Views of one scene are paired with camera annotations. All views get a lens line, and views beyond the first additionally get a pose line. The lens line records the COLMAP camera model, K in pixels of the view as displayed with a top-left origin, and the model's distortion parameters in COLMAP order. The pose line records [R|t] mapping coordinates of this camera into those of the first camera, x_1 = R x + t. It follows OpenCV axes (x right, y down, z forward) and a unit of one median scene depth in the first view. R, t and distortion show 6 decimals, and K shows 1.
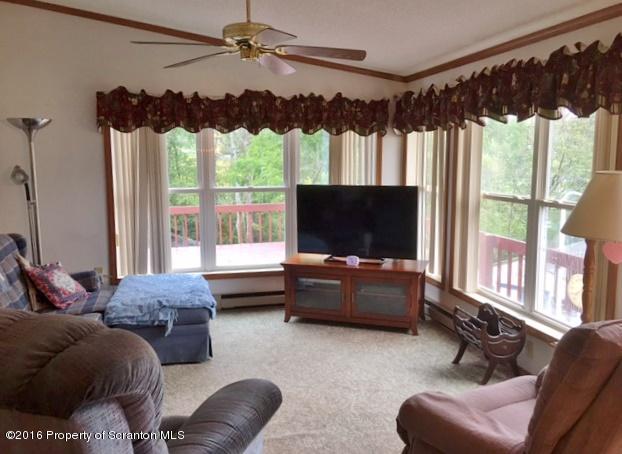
lens RADIAL K [[549.0, 0, 311.9], [0, 549.0, 226.4], [0, 0, 1]] dist [0.018785, 0.010405]
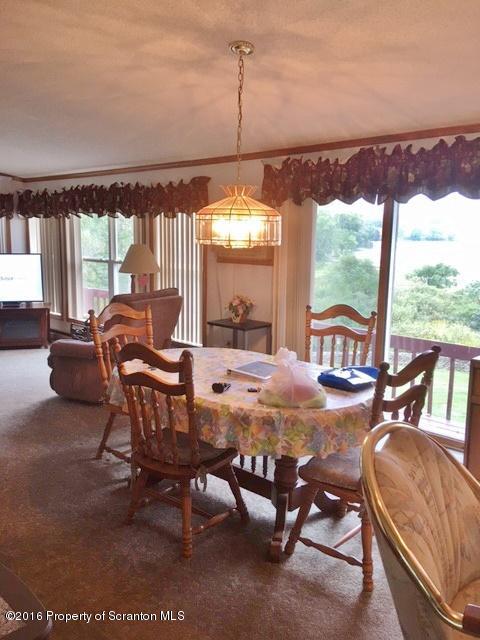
lens RADIAL K [[547.0, 0, 239.8], [0, 547.0, 318.1], [0, 0, 1]] dist [0.063395, 0.001662]
pose [[0.844406, -0.071780, 0.530873, -0.201414], [0.054335, 0.997348, 0.048426, 0.072561], [-0.532941, -0.012046, 0.846067, -0.719196]]
